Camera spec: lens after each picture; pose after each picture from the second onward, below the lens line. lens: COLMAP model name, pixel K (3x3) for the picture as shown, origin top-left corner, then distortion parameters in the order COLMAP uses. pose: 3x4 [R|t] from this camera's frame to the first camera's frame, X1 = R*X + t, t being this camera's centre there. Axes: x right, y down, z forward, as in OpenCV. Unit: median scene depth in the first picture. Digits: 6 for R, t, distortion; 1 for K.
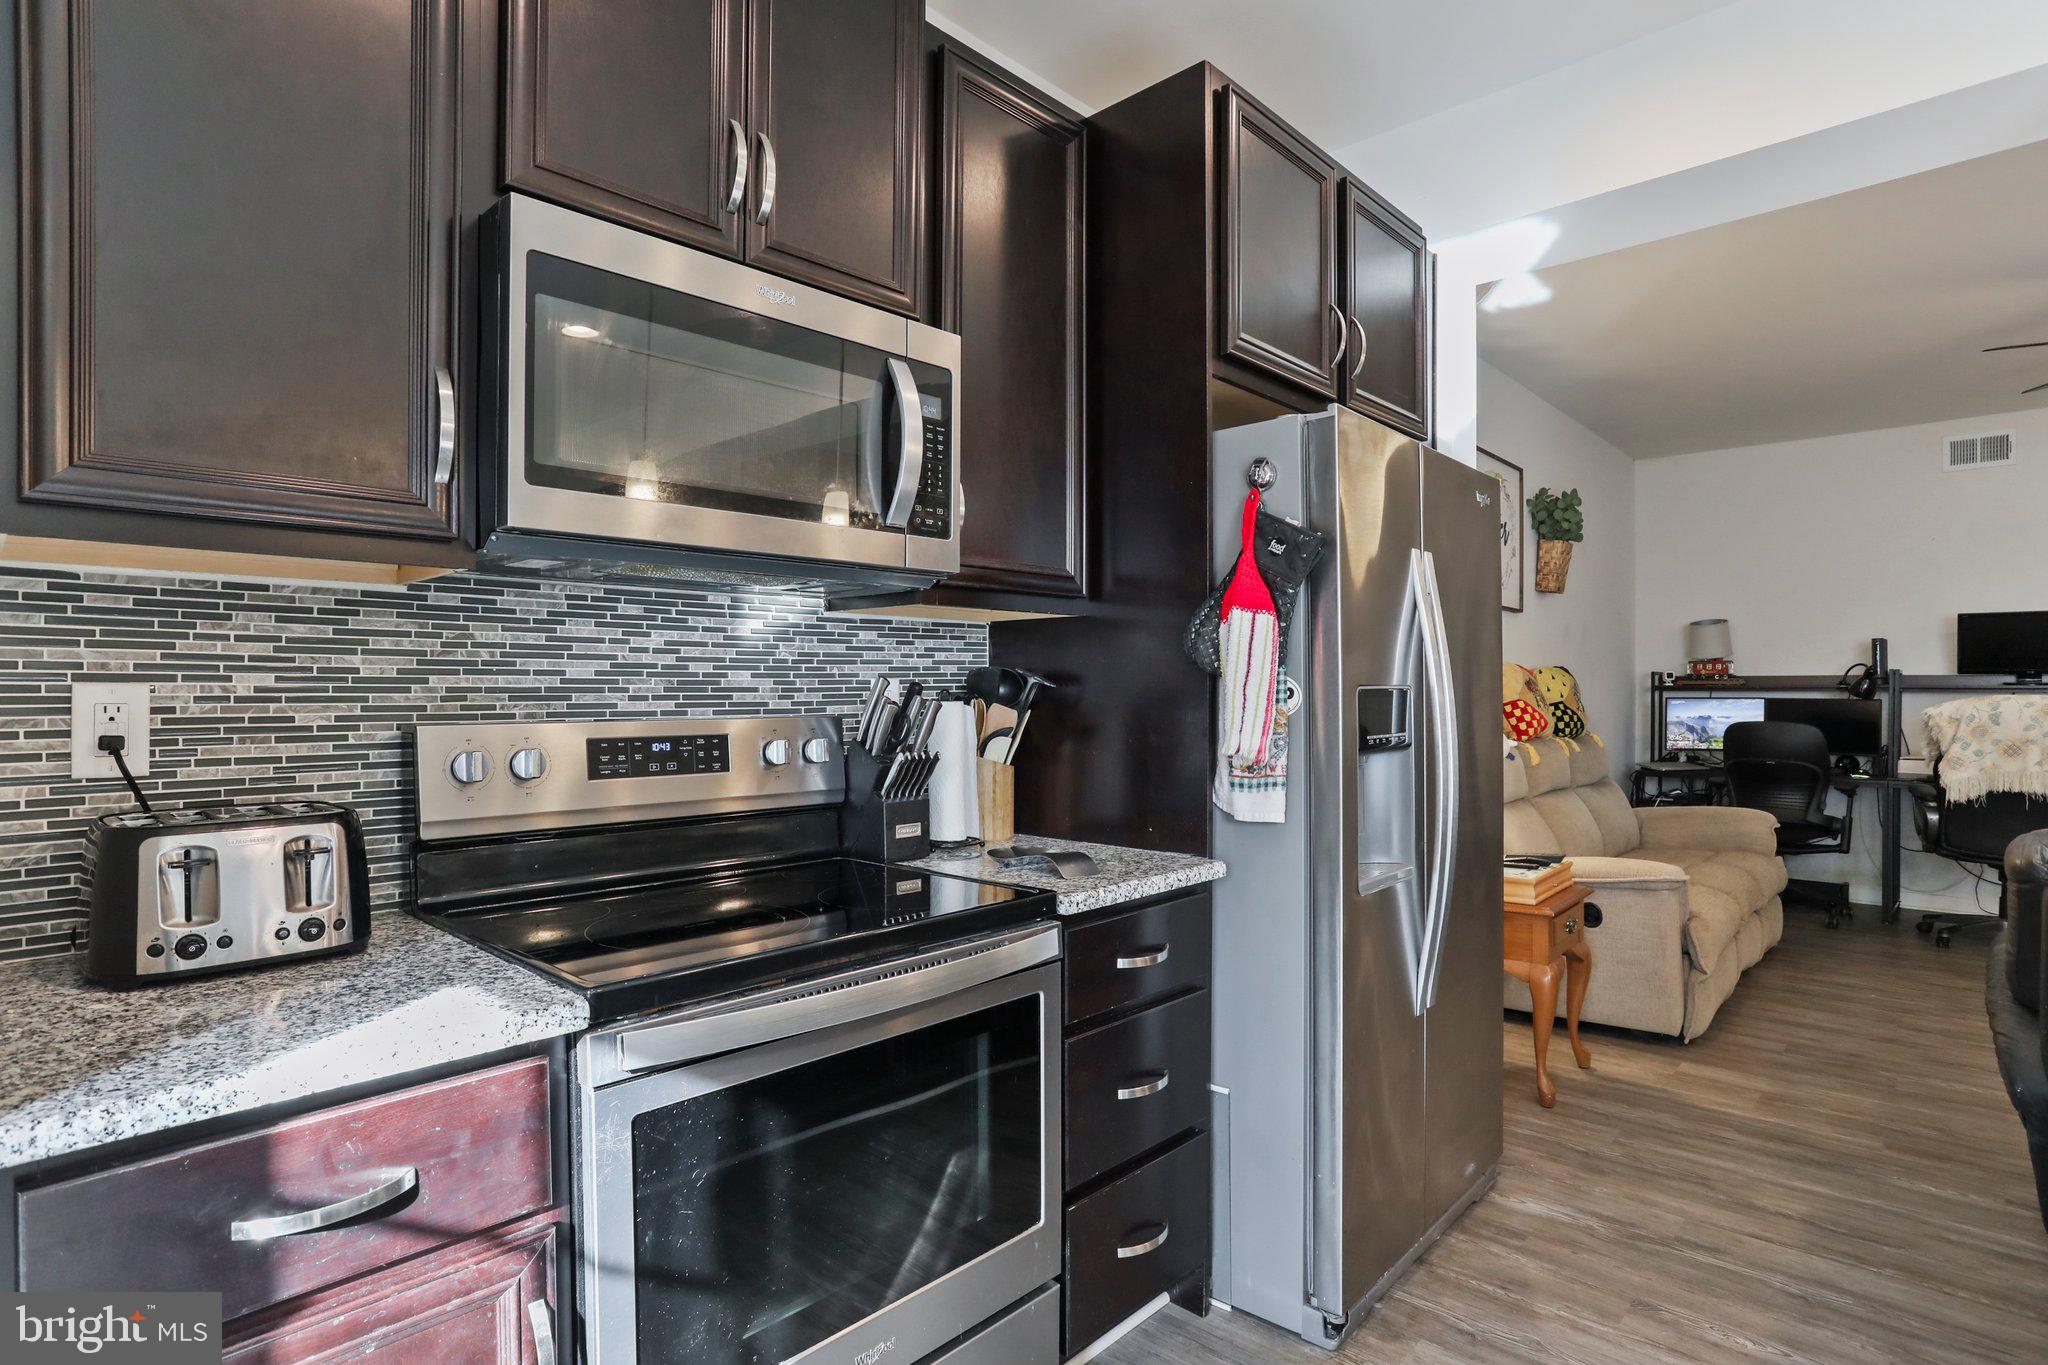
lens RADIAL K [[1052.8, 0, 1010.9], [0, 1052.8, 688.3], [0, 0, 1]] dist [-0.065356, 0.032953]
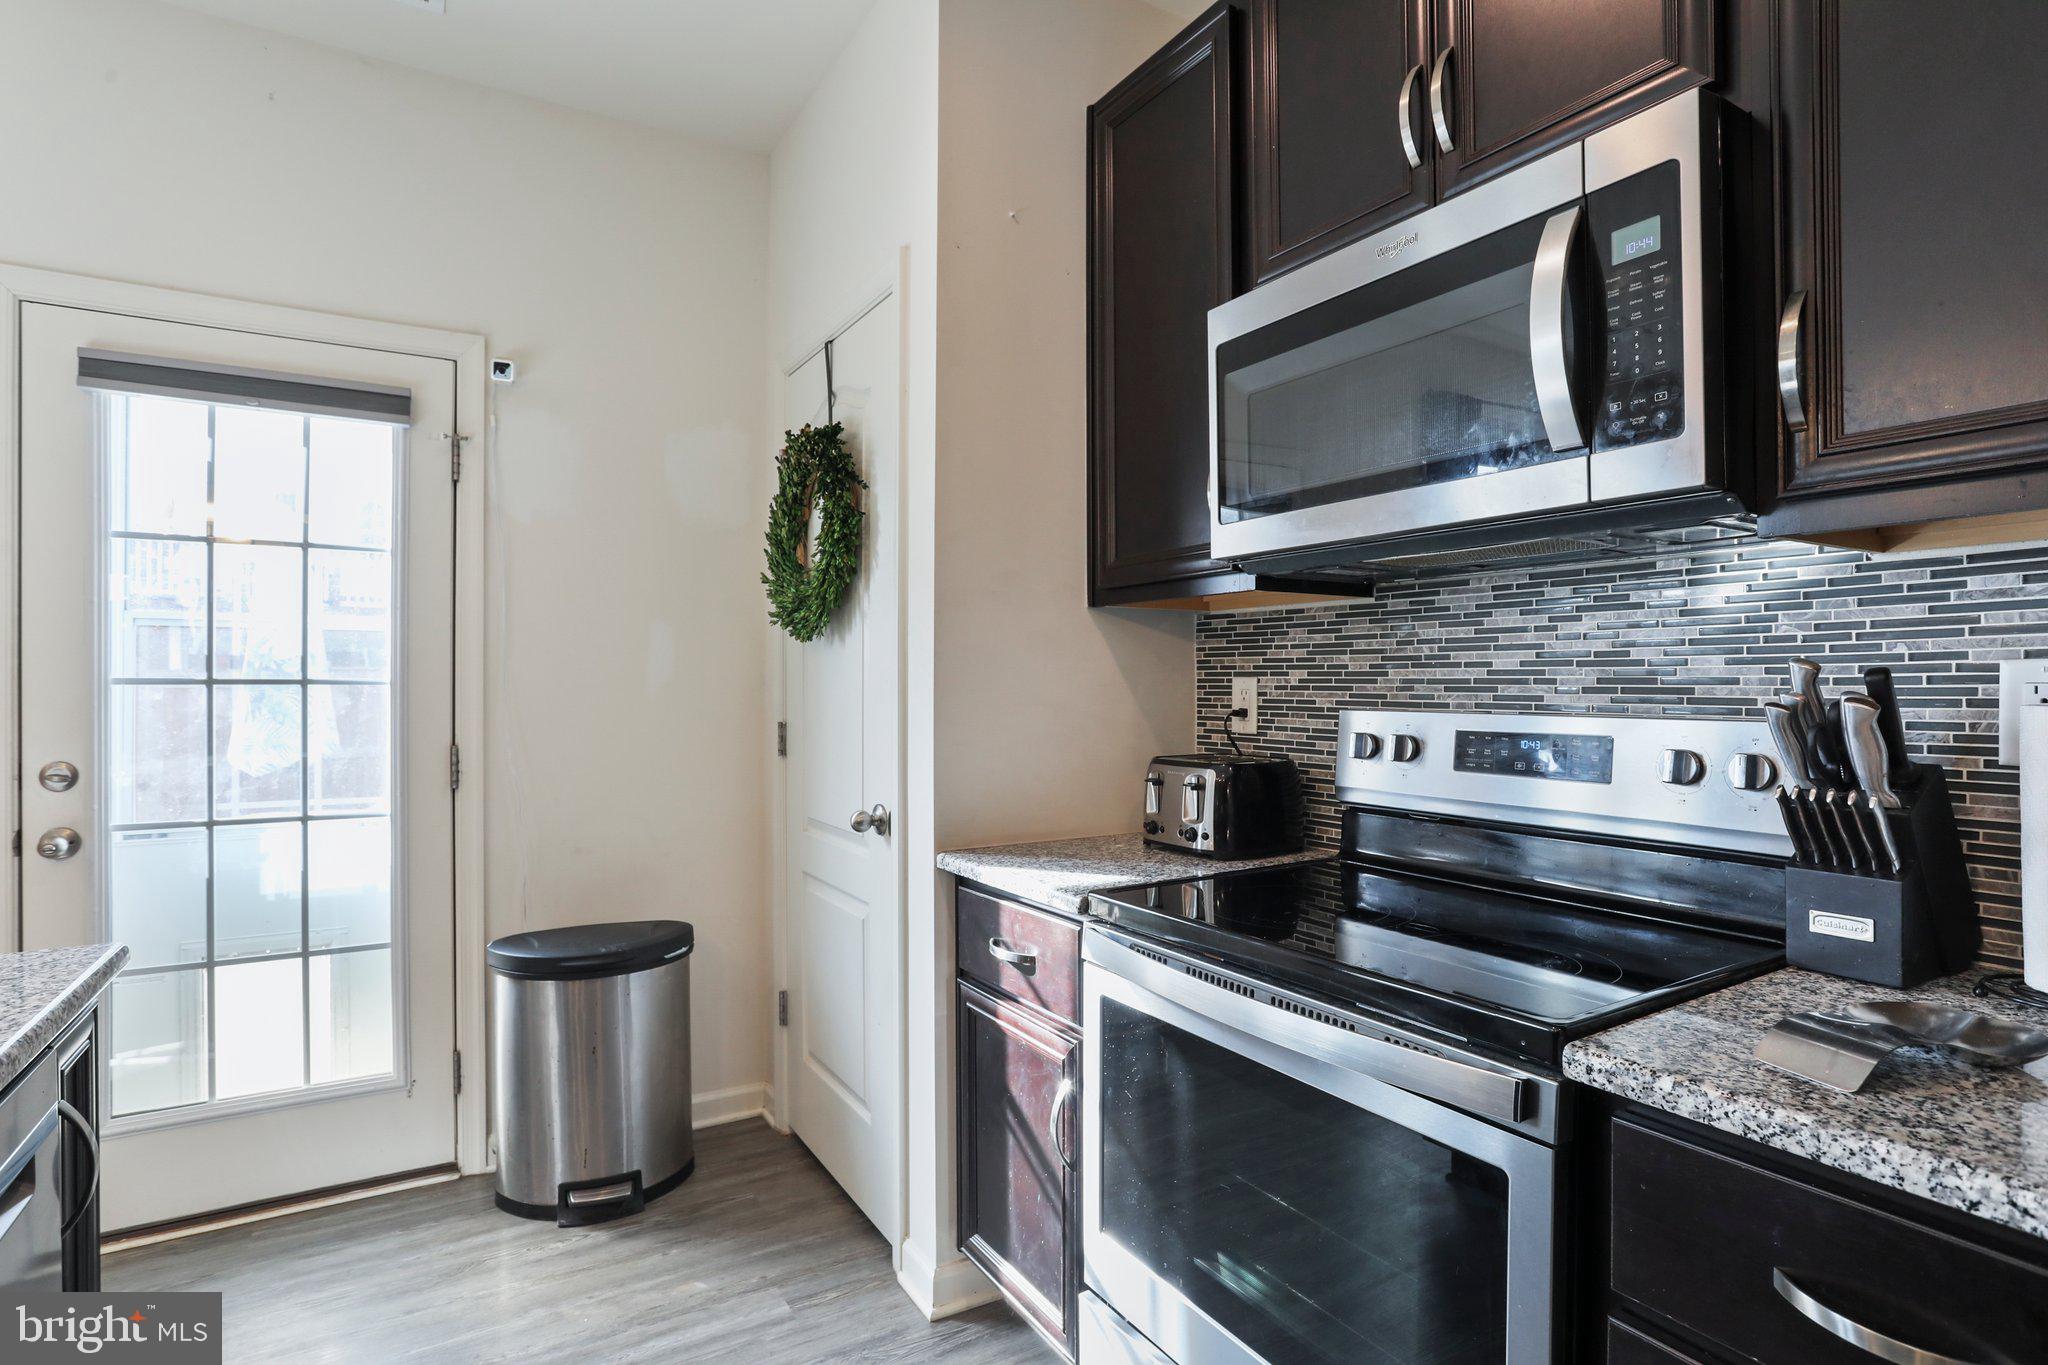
lens RADIAL K [[1016.9, 0, 1024.0], [0, 1016.9, 682.5], [0, 0, 1]] dist [-0.057285, 0.024059]
pose [[-0.256251, 0.001910, -0.966608, 0.508091], [0.002478, 0.999996, 0.001319, 0.000222], [0.966607, -0.002057, -0.256255, 0.665346]]
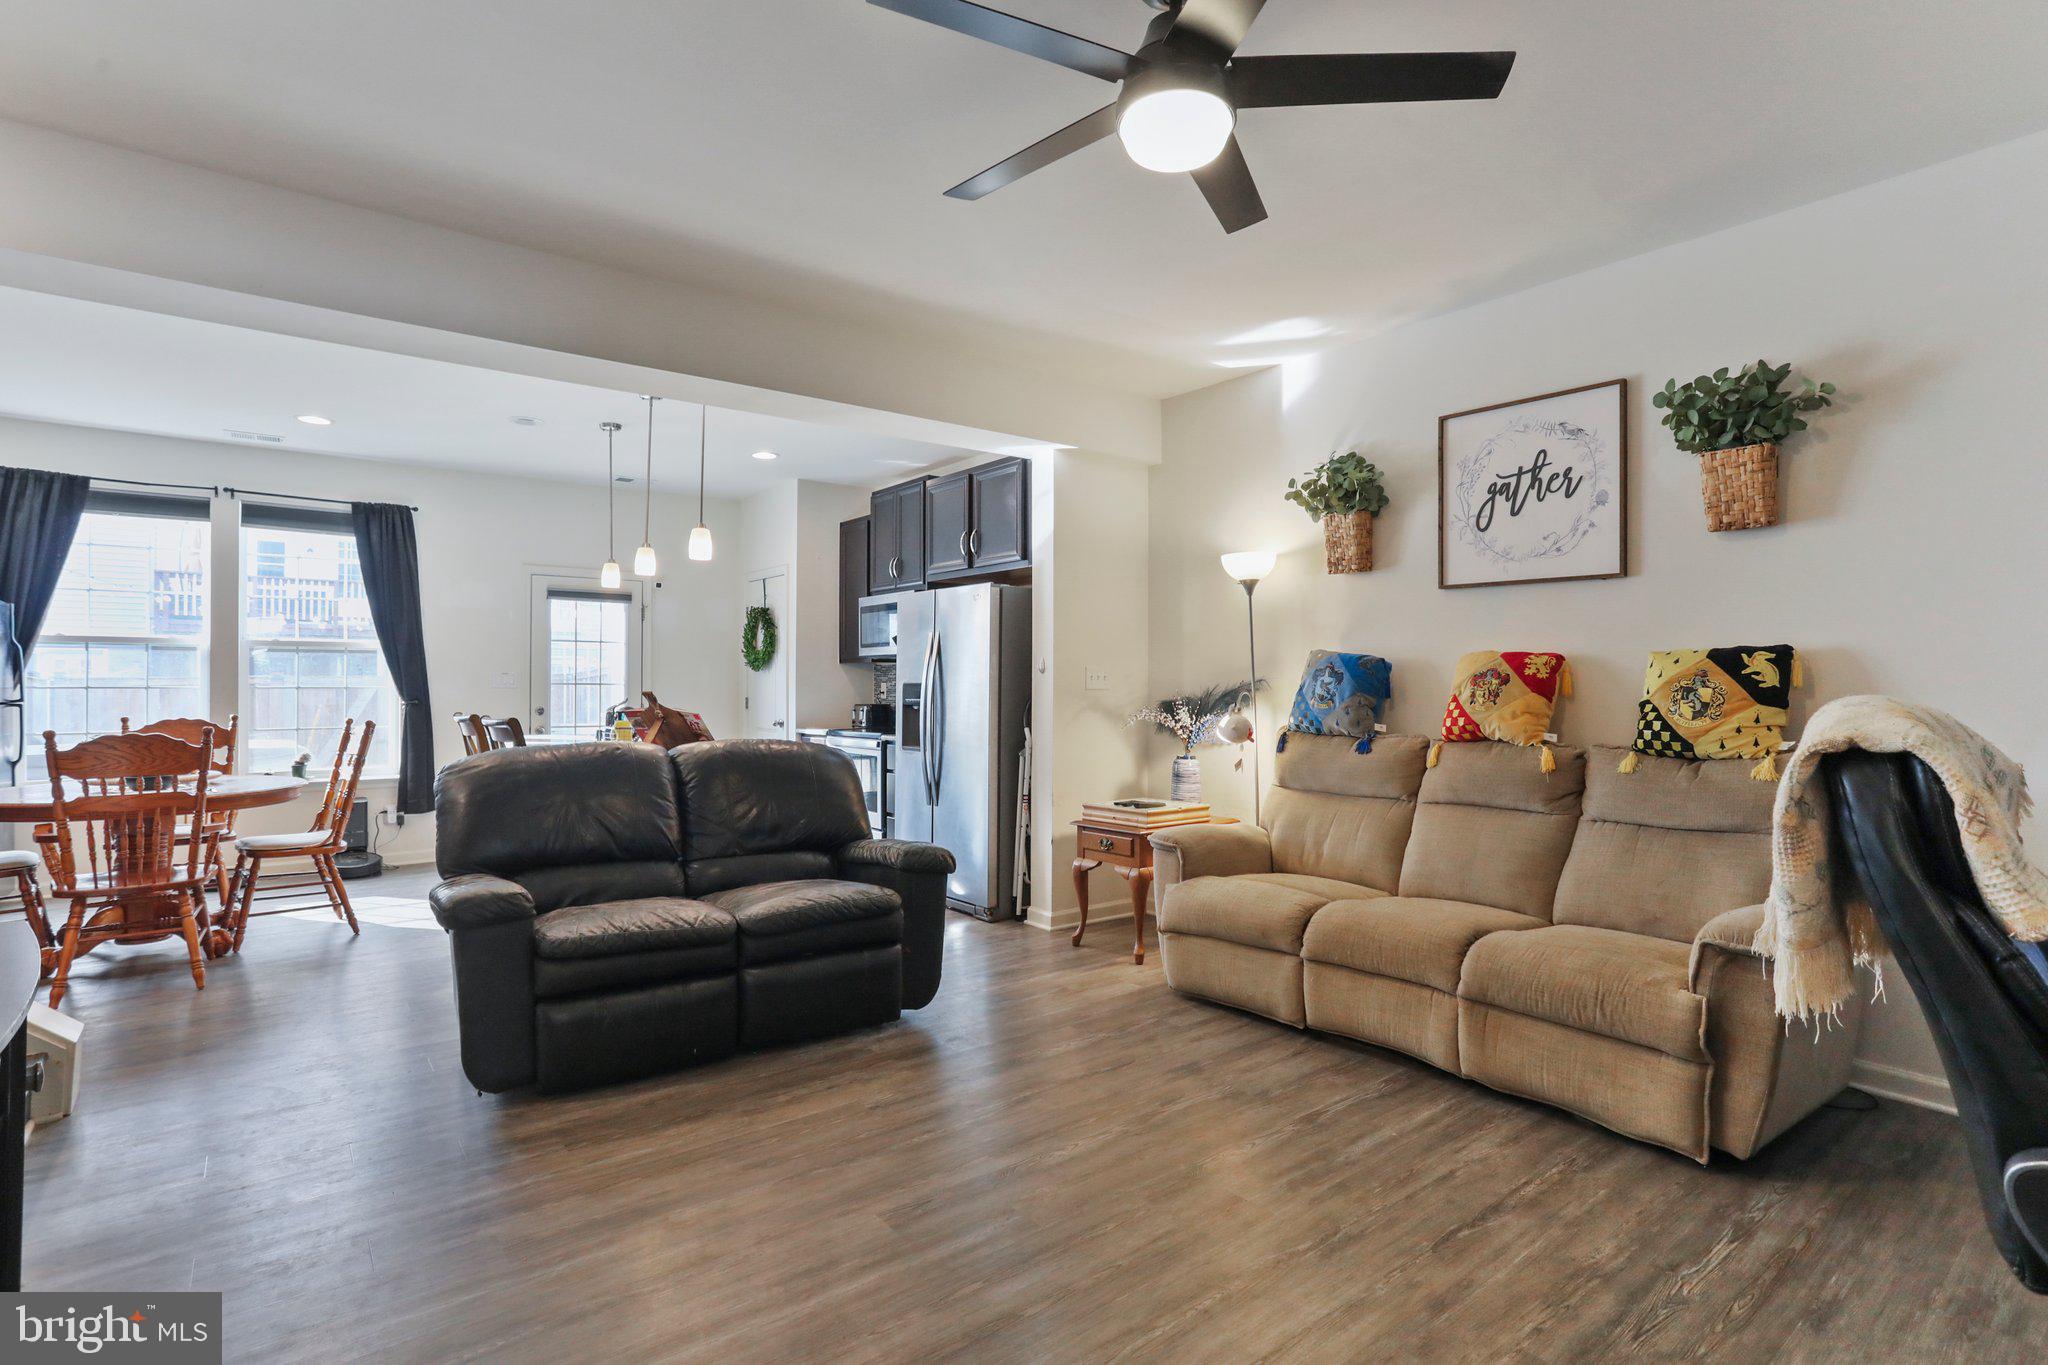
lens RADIAL K [[996.1, 0, 1029.9], [0, 996.1, 683.4], [0, 0, 1]] dist [-0.041978, 0.019960]
pose [[-0.140369, -0.000466, -0.990099, 2.940332], [0.002226, 0.999997, -0.000787, 0.002792], [0.990097, -0.002314, -0.140367, 1.639041]]
